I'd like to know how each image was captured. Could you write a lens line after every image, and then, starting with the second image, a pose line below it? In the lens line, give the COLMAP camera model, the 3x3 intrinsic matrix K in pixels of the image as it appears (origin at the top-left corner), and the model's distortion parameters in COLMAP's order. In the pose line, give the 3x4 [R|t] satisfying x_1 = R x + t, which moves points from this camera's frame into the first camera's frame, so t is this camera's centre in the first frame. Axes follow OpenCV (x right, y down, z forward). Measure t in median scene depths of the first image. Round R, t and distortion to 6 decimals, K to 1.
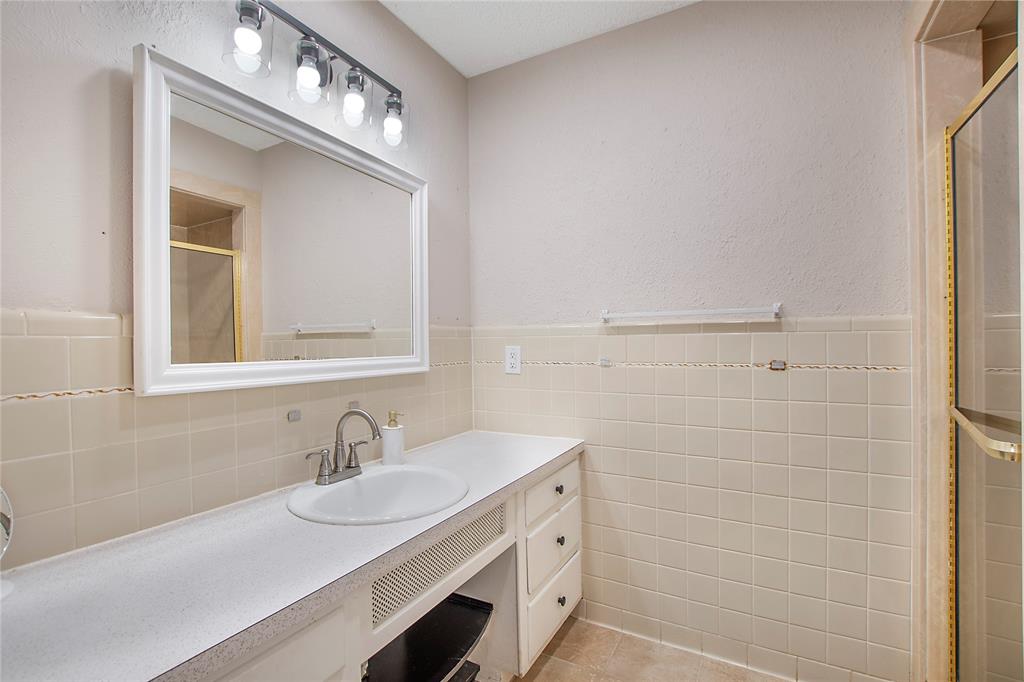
lens RADIAL K [[457.1, 0, 503.6], [0, 457.1, 341.4], [0, 0, 1]] dist [-0.038502, 0.008609]
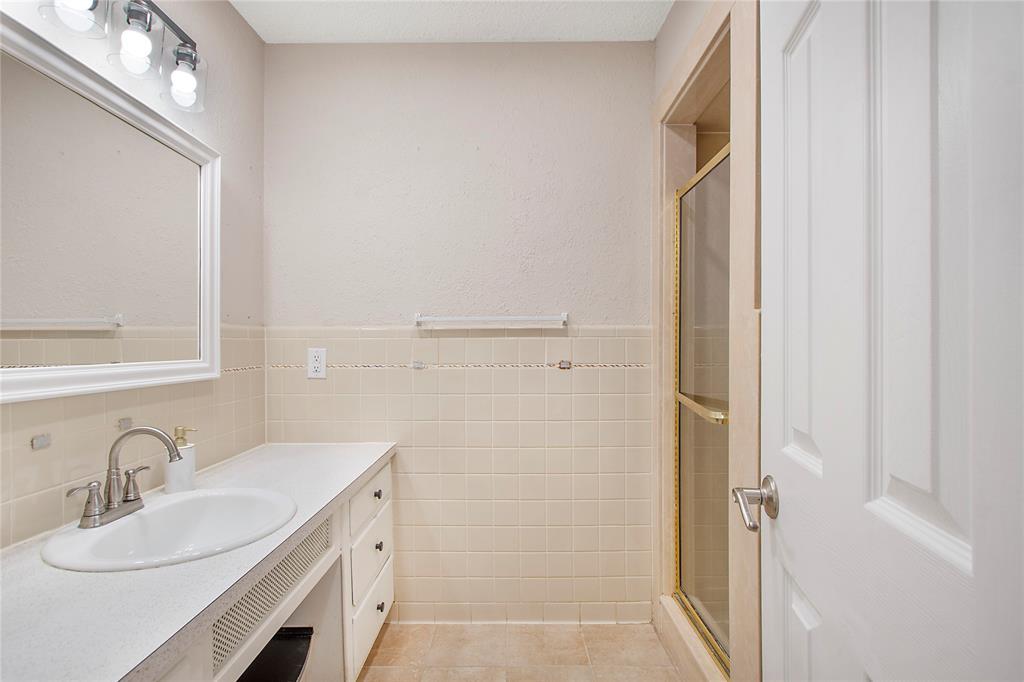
lens RADIAL K [[466.4, 0, 513.4], [0, 466.4, 346.3], [0, 0, 1]] dist [-0.038780, -0.000366]
pose [[0.872109, 0.003086, 0.489302, -0.119748], [-0.005056, 0.999984, 0.002704, 0.001578], [-0.489285, -0.004832, 0.872110, -0.013360]]
